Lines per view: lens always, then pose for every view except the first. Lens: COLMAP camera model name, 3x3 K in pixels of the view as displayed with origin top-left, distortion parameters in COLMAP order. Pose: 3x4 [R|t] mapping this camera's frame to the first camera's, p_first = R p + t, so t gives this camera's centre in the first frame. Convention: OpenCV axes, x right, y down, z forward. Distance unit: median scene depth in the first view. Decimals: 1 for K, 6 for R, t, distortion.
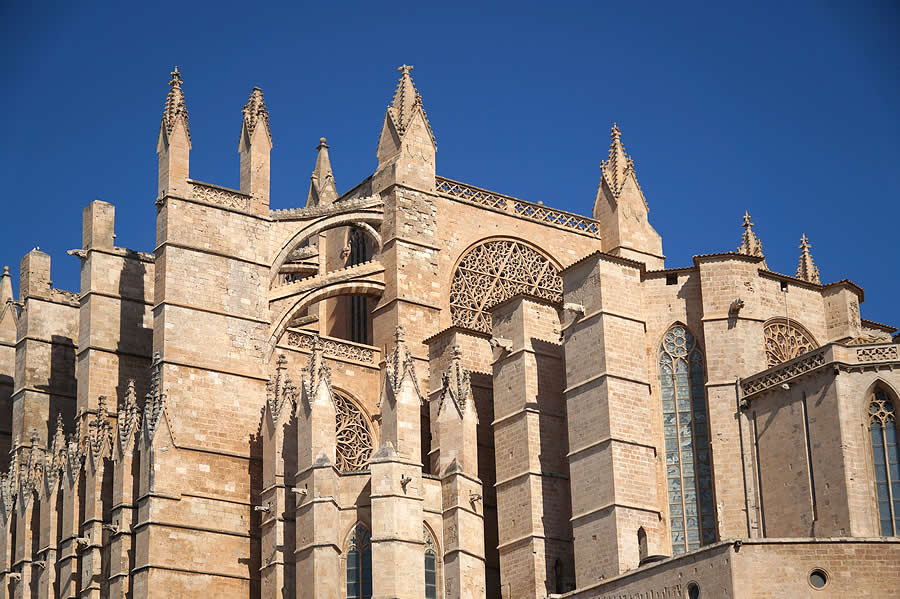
lens RADIAL K [[2016.7, 0, 449.5], [0, 2016.7, 299.5], [0, 0, 1]] dist [-0.063370, 0.000000]
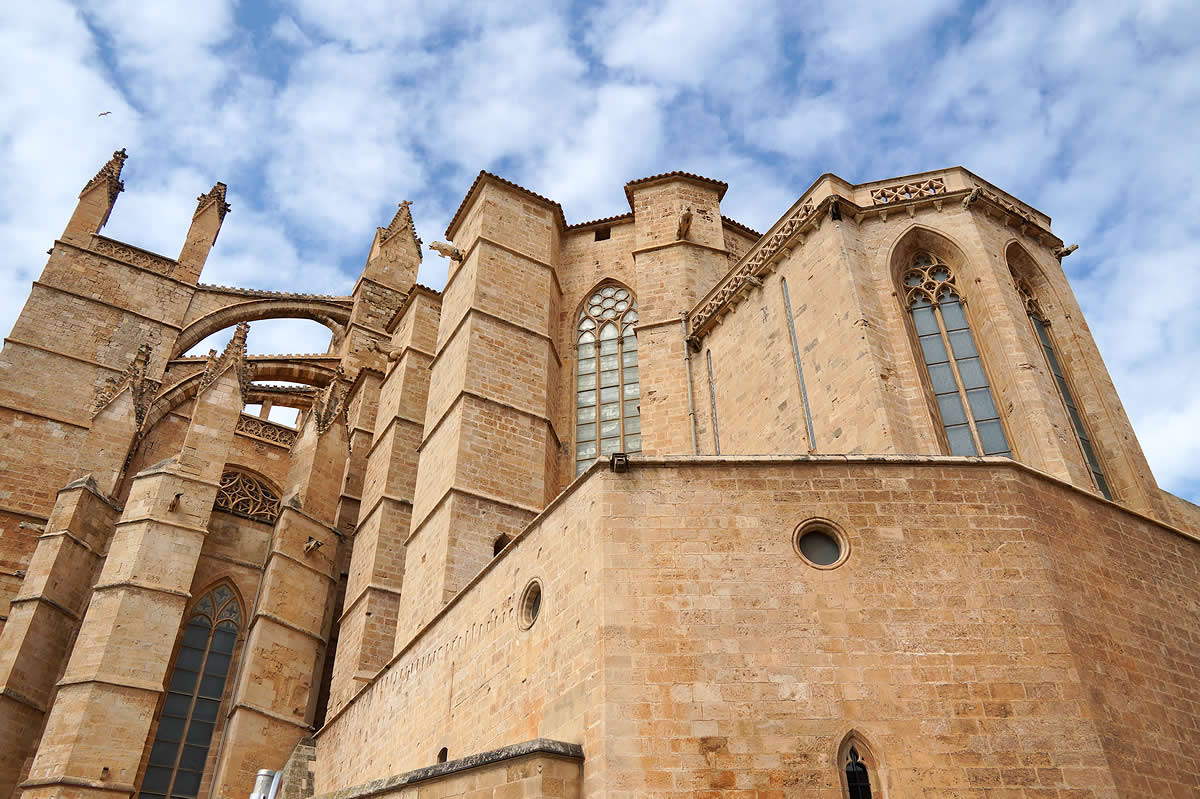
lens RADIAL K [[933.7, 0, 605.6], [0, 933.7, 398.1], [0, 0, 1]] dist [-0.027728, 0.012154]
pose [[0.996620, -0.035724, -0.073969, 0.137811], [0.013264, 0.958651, -0.284275, 0.144558], [0.081066, 0.282333, 0.955885, 0.719071]]
